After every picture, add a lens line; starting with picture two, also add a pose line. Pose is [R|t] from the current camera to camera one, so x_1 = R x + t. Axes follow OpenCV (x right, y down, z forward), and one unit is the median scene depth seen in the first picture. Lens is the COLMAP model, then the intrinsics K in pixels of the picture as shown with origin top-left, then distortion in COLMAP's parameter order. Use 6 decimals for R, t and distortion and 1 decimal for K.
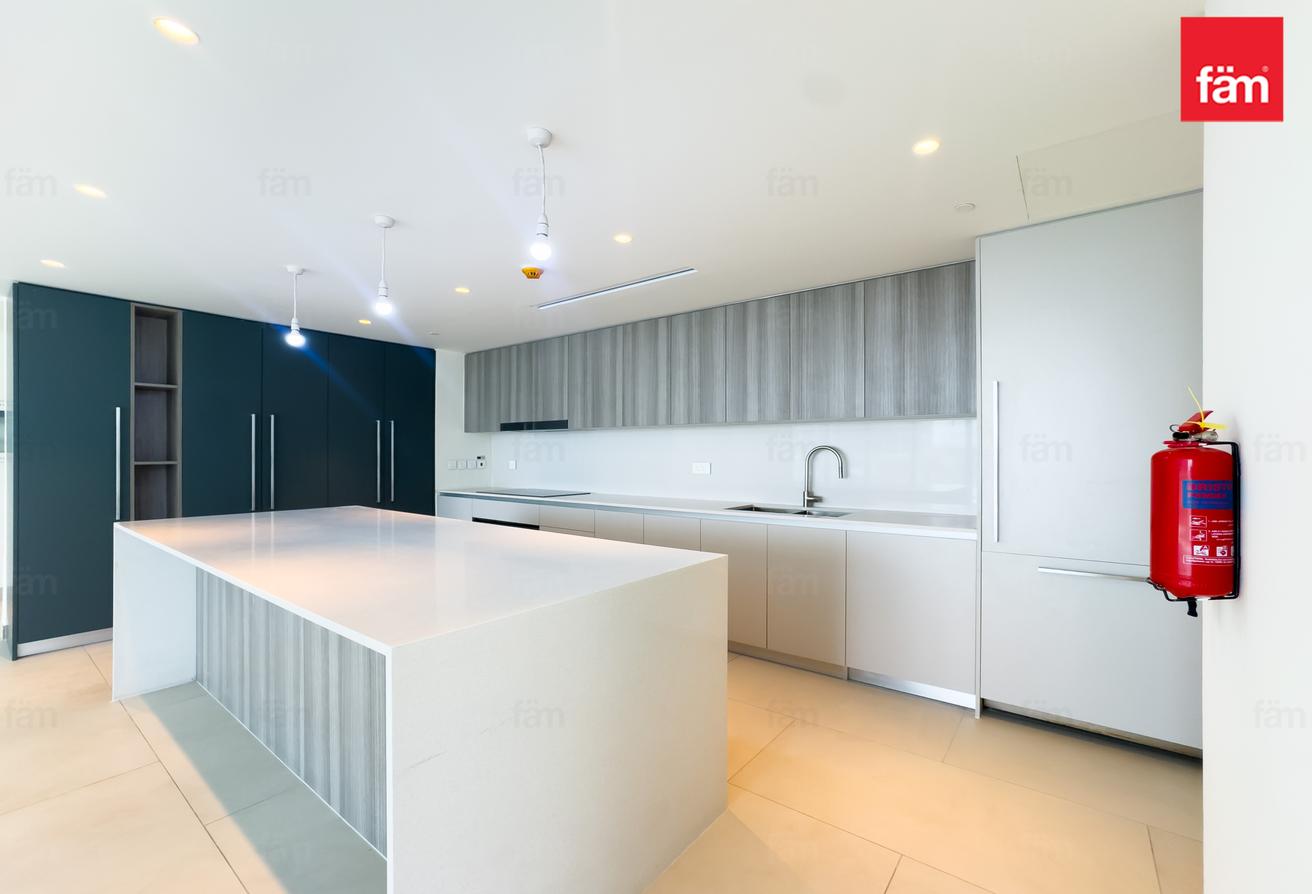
lens RADIAL K [[535.4, 0, 675.8], [0, 535.4, 454.2], [0, 0, 1]] dist [-0.007011, 0.002552]
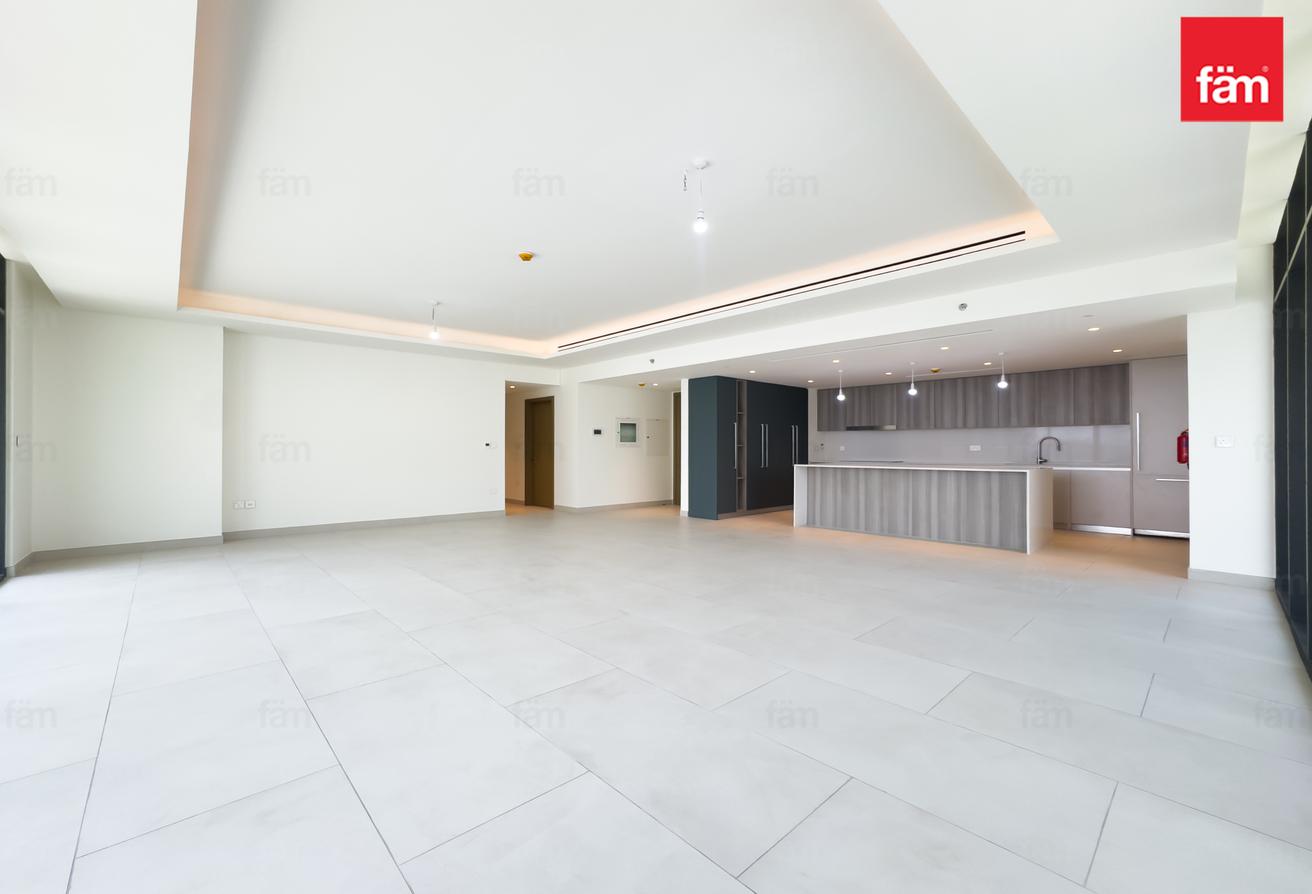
lens RADIAL K [[535.4, 0, 658.8], [0, 535.4, 440.9], [0, 0, 1]] dist [-0.007011, 0.002552]
pose [[0.985386, -0.003545, -0.170302, -0.947178], [0.000753, 0.999864, -0.016455, 0.037114], [0.170337, 0.016086, 0.985255, -1.474736]]
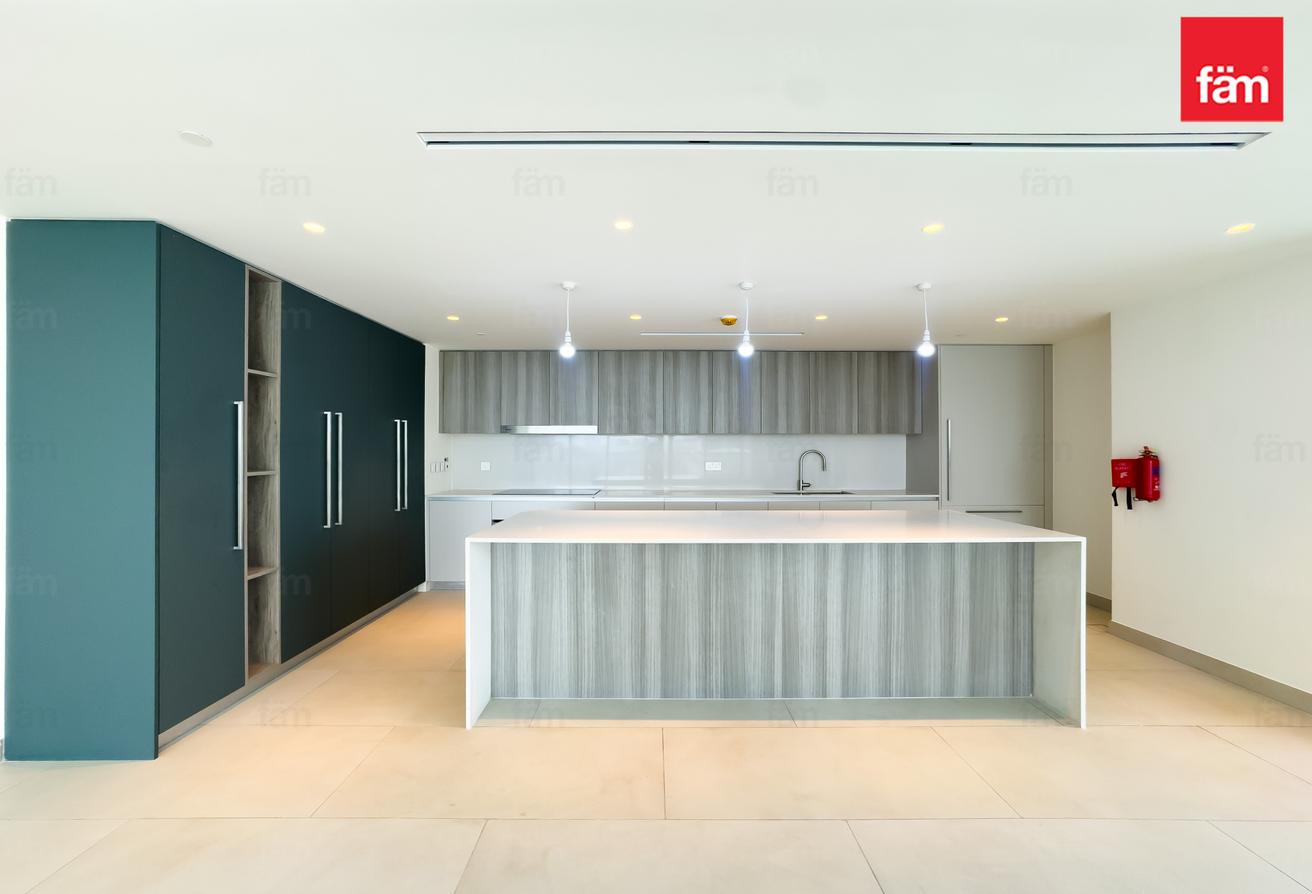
lens RADIAL K [[535.4, 0, 649.1], [0, 535.4, 452.4], [0, 0, 1]] dist [-0.007011, 0.002552]
pose [[0.807389, -0.003364, 0.590010, -0.996288], [0.001627, 0.999993, 0.003475, -0.015106], [-0.590017, -0.001846, 0.807389, 0.034415]]
